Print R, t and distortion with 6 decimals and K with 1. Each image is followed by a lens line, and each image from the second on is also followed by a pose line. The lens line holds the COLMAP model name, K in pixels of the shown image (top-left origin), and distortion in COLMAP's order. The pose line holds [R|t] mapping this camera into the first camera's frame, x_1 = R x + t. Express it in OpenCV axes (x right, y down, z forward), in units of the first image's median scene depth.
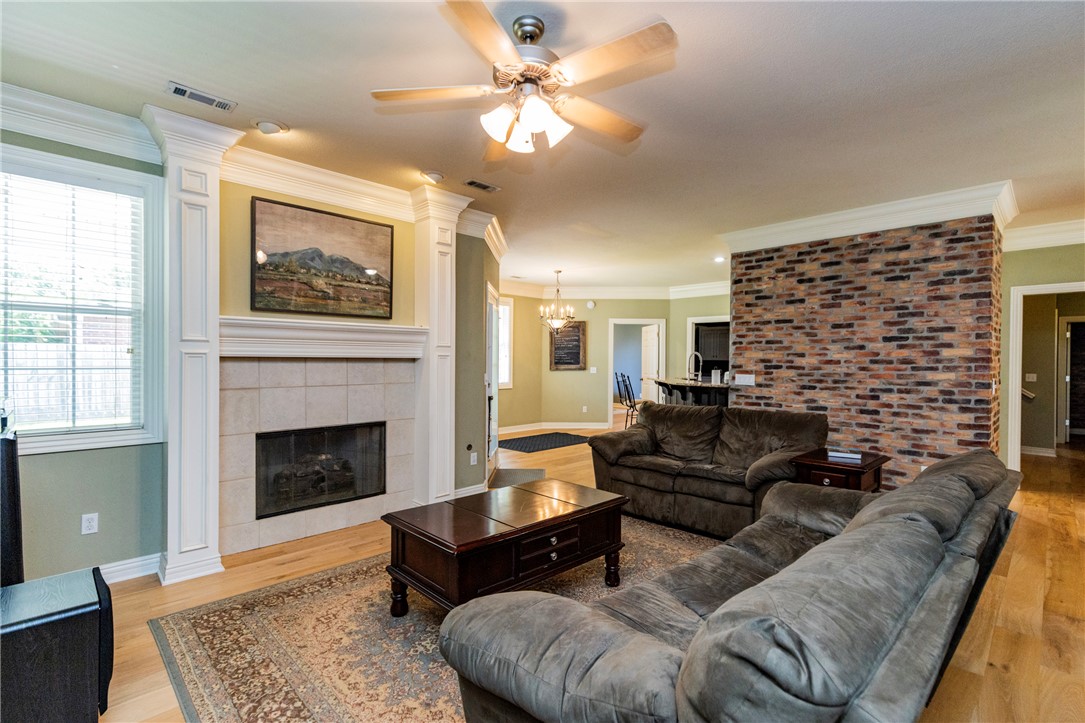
lens RADIAL K [[496.4, 0, 545.7], [0, 496.4, 360.8], [0, 0, 1]] dist [0.007015, -0.002053]
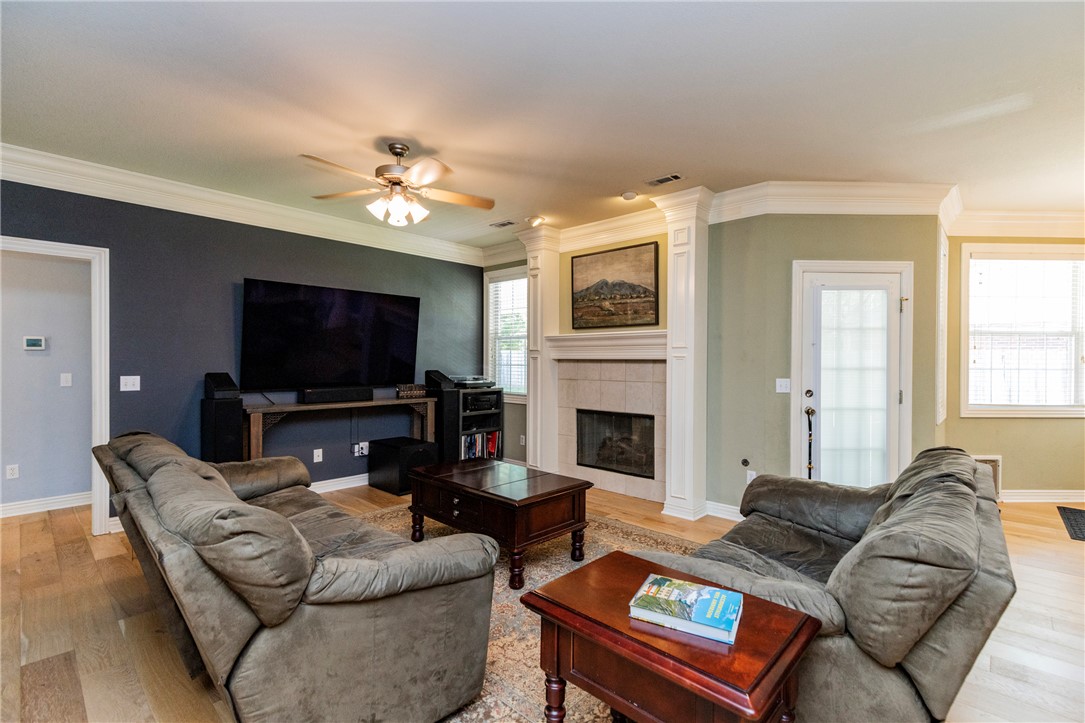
lens RADIAL K [[496.4, 0, 548.9], [0, 496.4, 363.3], [0, 0, 1]] dist [0.007015, -0.002053]
pose [[0.044257, 0.000936, -0.999020, 0.869729], [-0.006423, 0.999979, 0.000653, 0.003934], [0.999000, 0.006388, 0.044262, 0.772996]]
